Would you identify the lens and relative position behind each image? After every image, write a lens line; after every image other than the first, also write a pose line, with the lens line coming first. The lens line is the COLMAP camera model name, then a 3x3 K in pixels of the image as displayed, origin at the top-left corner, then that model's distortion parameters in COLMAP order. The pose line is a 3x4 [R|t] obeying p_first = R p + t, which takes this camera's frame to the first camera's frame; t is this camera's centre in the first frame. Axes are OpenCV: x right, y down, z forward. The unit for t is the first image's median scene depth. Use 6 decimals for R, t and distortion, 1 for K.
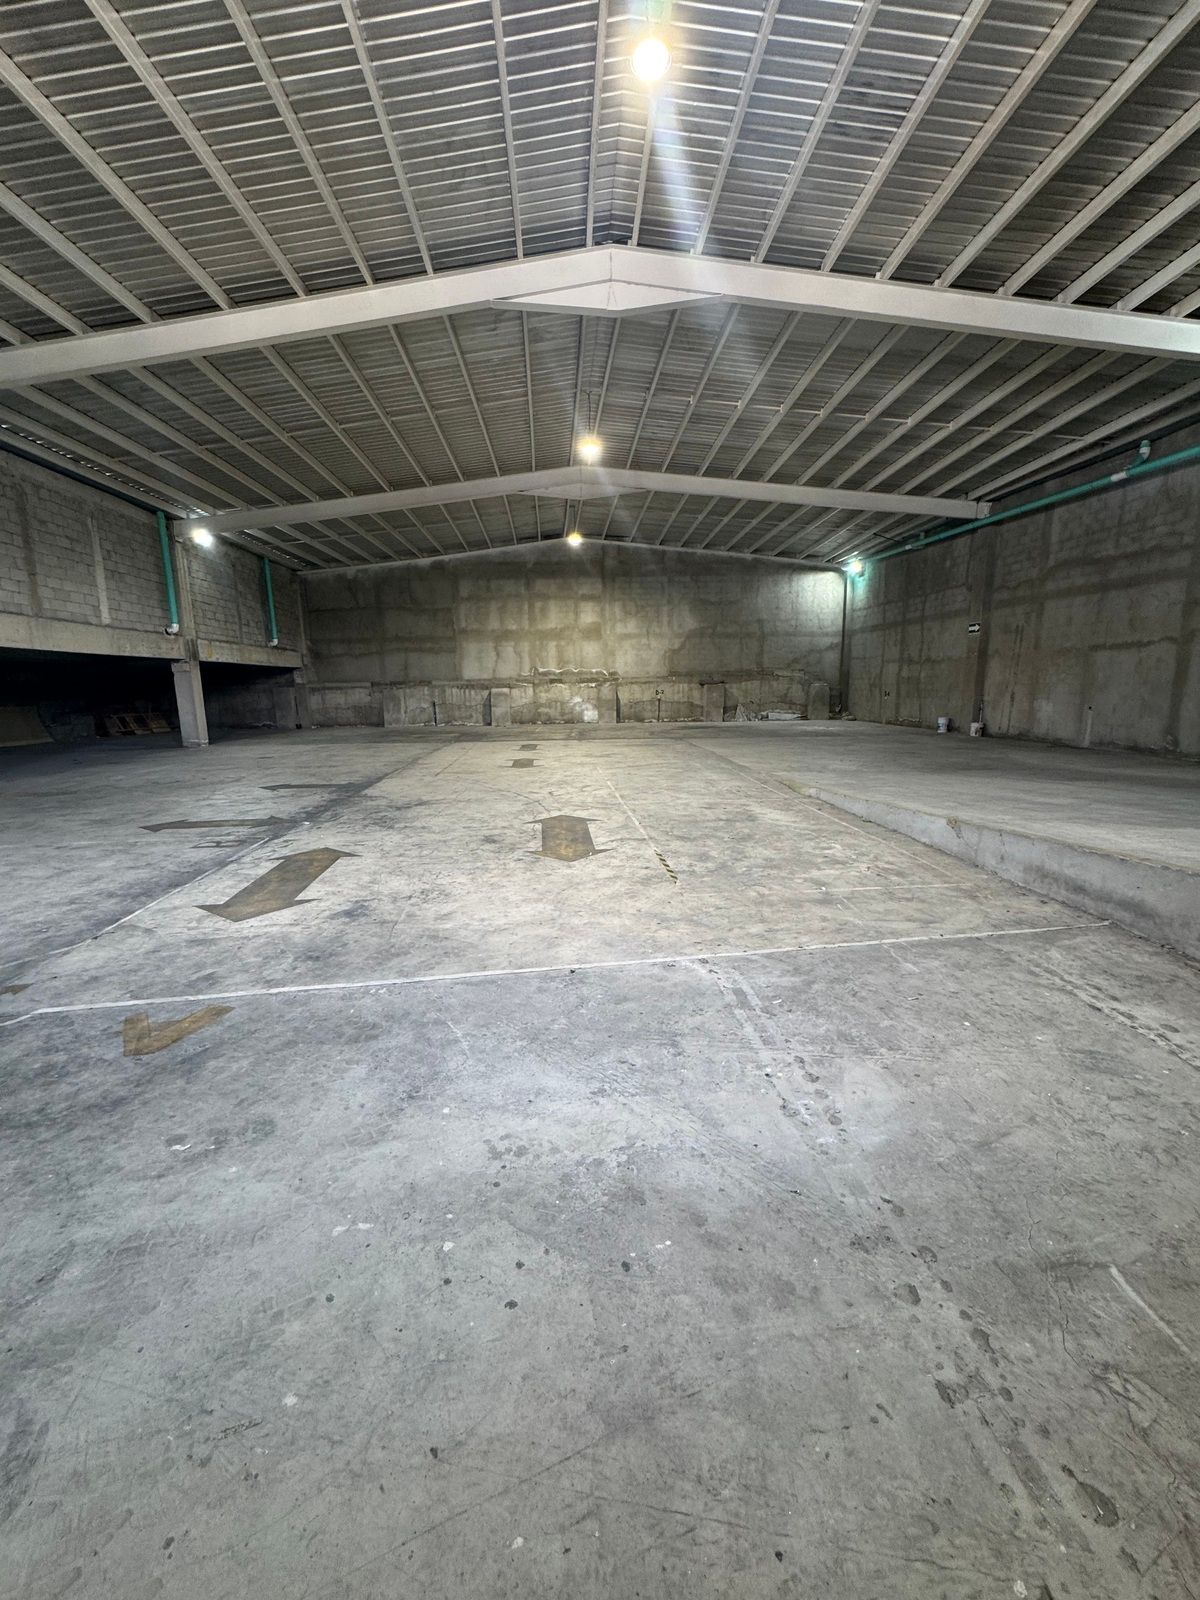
lens RADIAL K [[637.9, 0, 601.3], [0, 637.9, 799.4], [0, 0, 1]] dist [-0.003661, 0.000340]
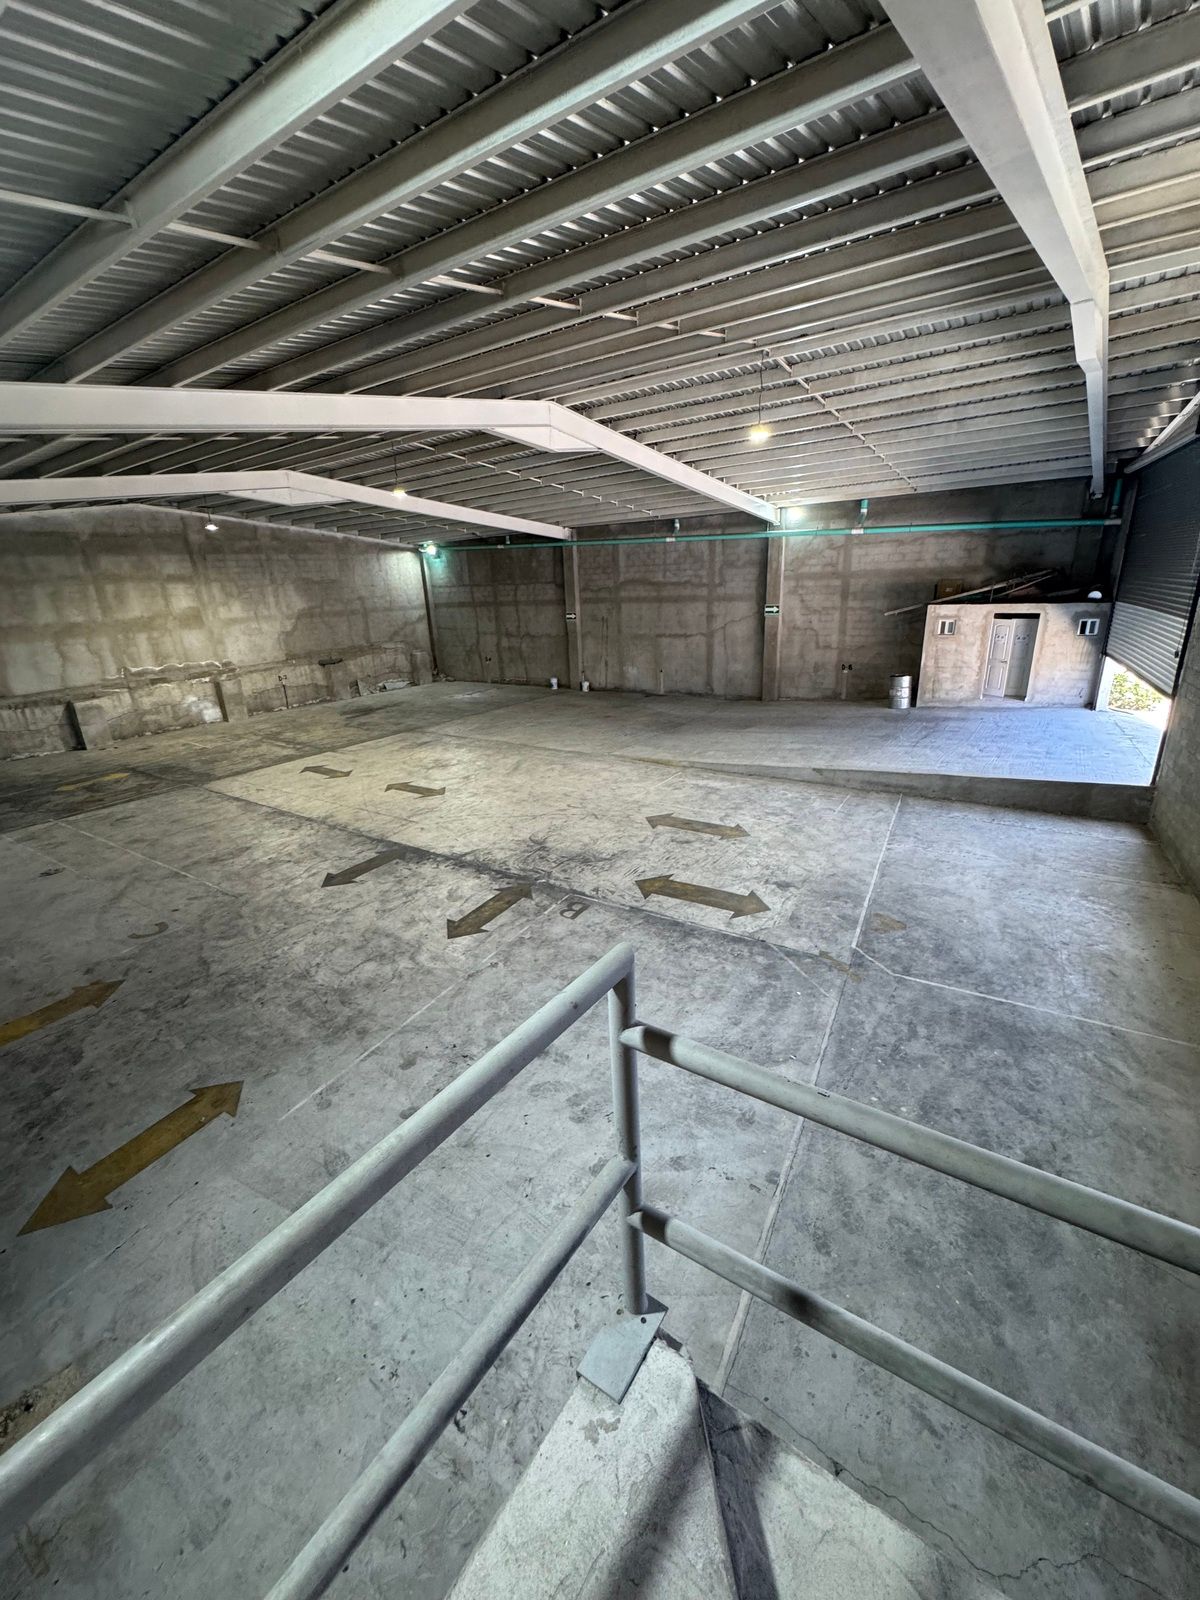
lens RADIAL K [[637.9, 0, 597.3], [0, 637.9, 802.6], [0, 0, 1]] dist [-0.003661, 0.000340]
pose [[0.609395, -0.277322, 0.742785, -0.803327], [0.176042, 0.960777, 0.214281, -0.228942], [-0.773076, 0.000180, 0.634314, 0.052719]]
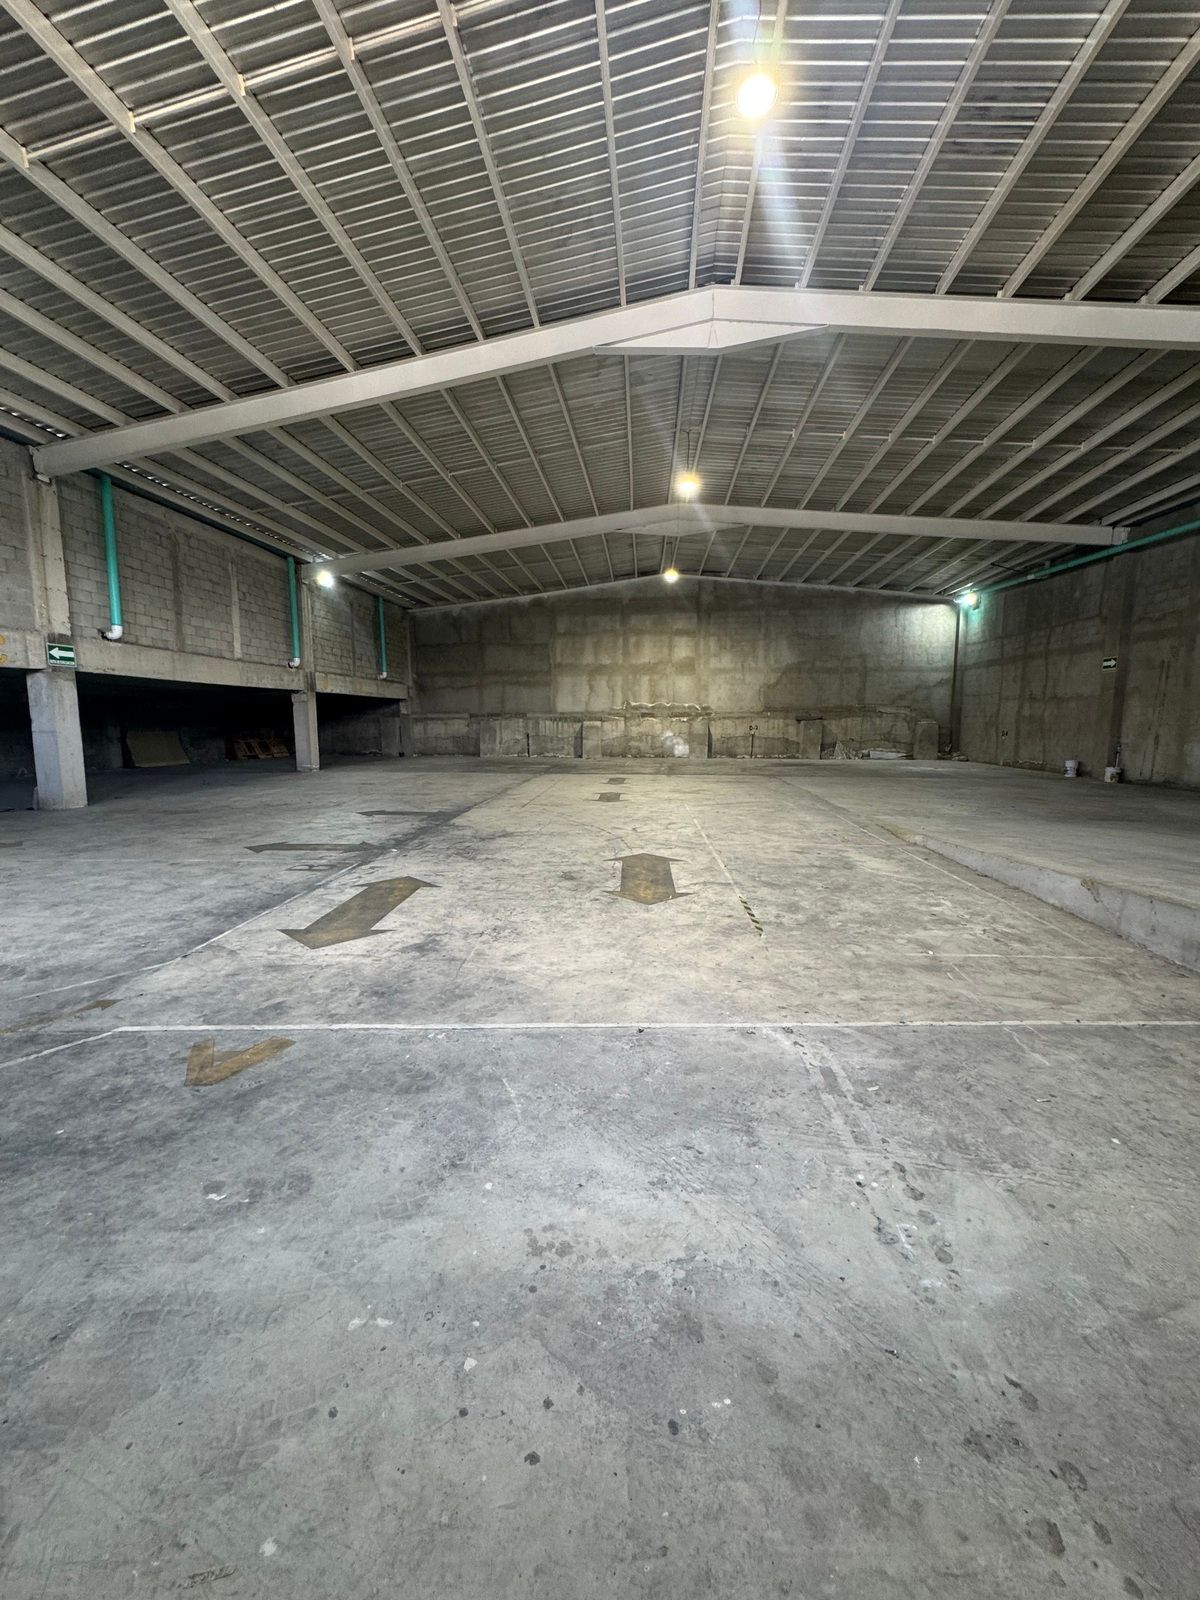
lens RADIAL K [[637.9, 0, 601.2], [0, 637.9, 799.0], [0, 0, 1]] dist [-0.003661, 0.000340]
pose [[0.989456, 0.031684, -0.141326, 0.005091], [-0.038950, 0.998042, -0.048943, -0.004733], [0.139498, 0.053931, 0.988753, 0.017899]]
